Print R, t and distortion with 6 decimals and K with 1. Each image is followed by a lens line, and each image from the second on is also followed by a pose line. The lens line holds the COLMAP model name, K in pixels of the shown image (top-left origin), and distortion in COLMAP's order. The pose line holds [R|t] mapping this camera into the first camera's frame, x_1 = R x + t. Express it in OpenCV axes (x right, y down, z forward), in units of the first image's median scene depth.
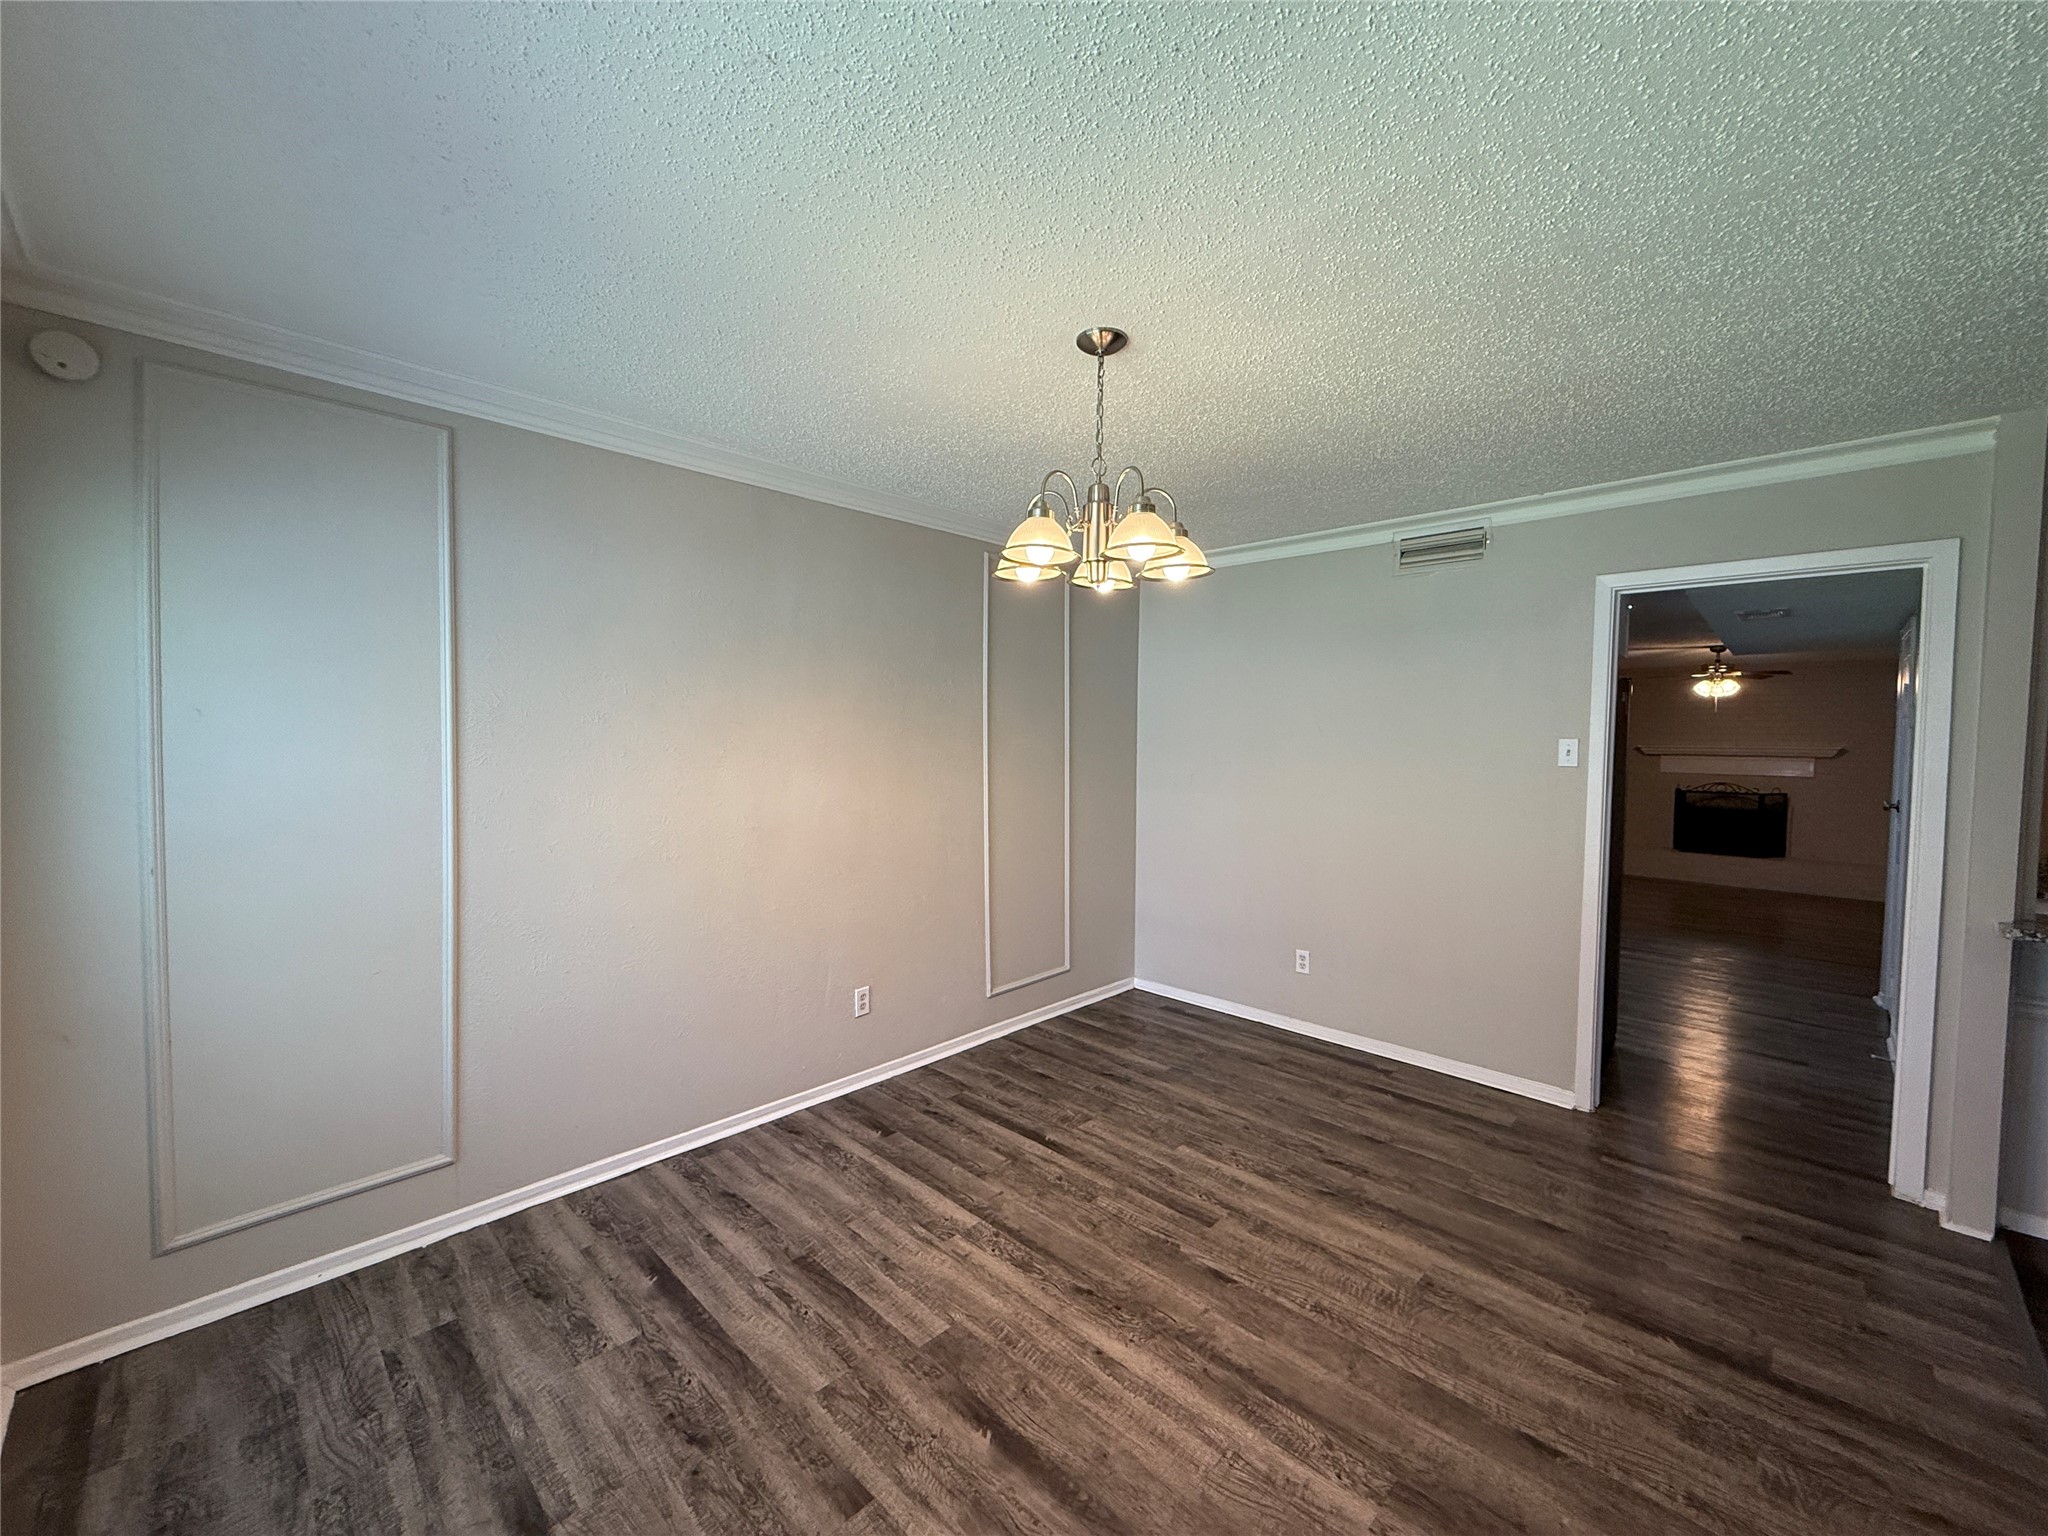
lens RADIAL K [[814.0, 0, 1021.1], [0, 814.0, 766.4], [0, 0, 1]] dist [-0.000787, 0.000088]
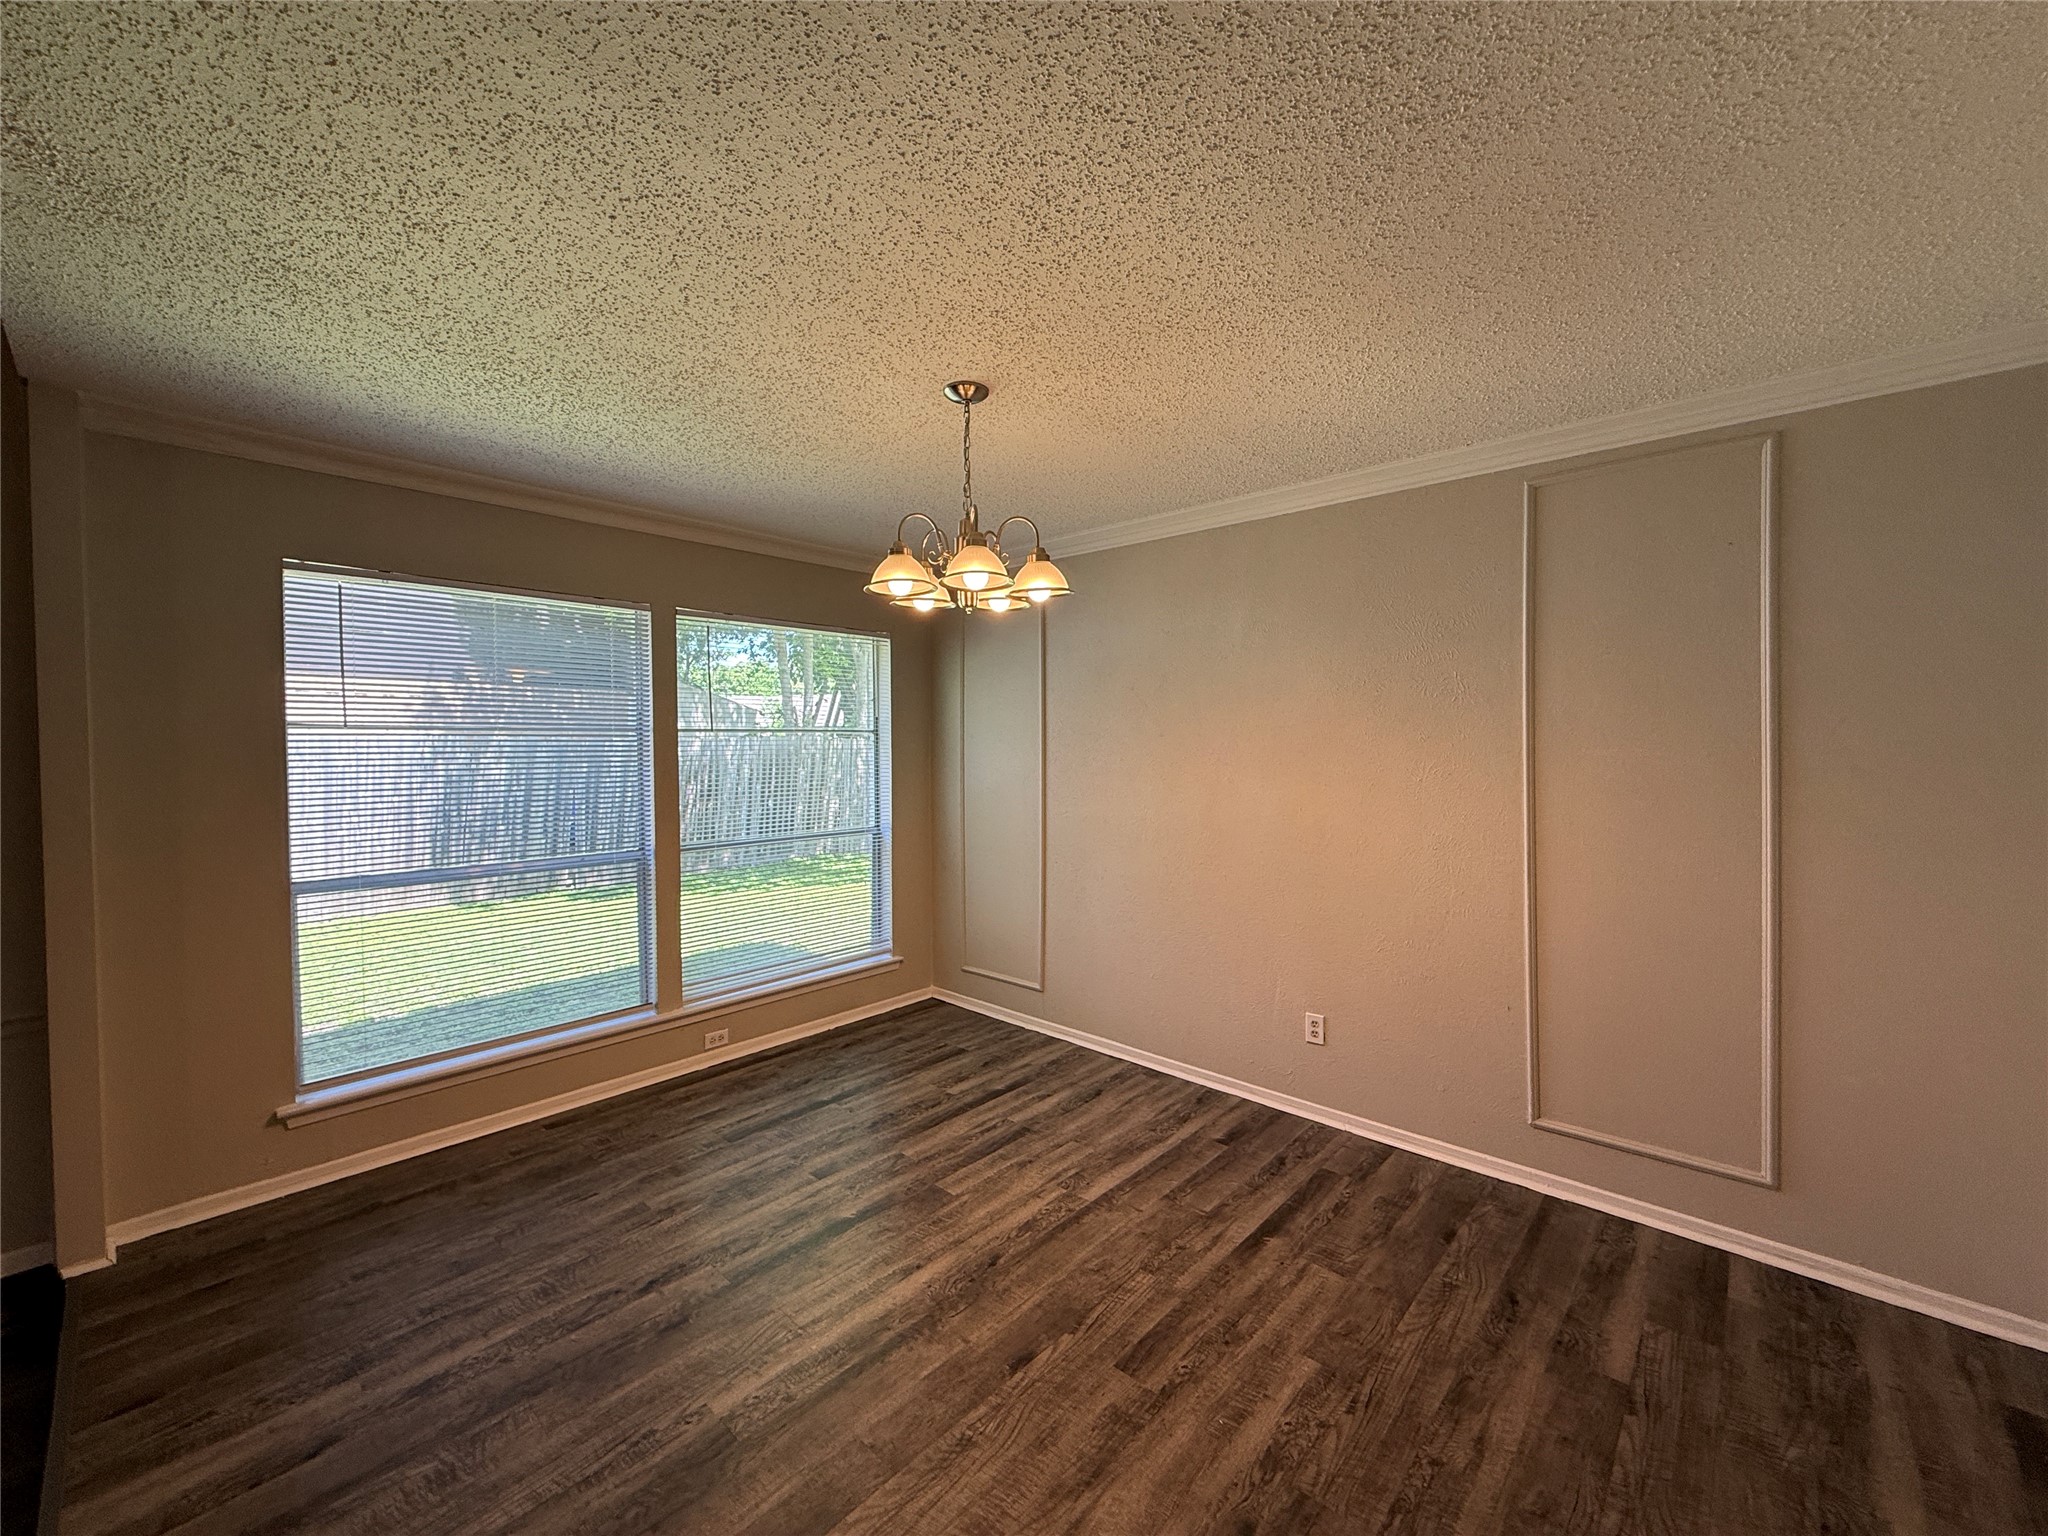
lens RADIAL K [[814.0, 0, 1021.8], [0, 814.0, 757.5], [0, 0, 1]] dist [-0.000787, 0.000088]
pose [[0.032721, 0.012025, -0.999392, 1.048683], [-0.036806, 0.999264, 0.010818, -0.030096], [0.998787, 0.036430, 0.033140, 0.893604]]
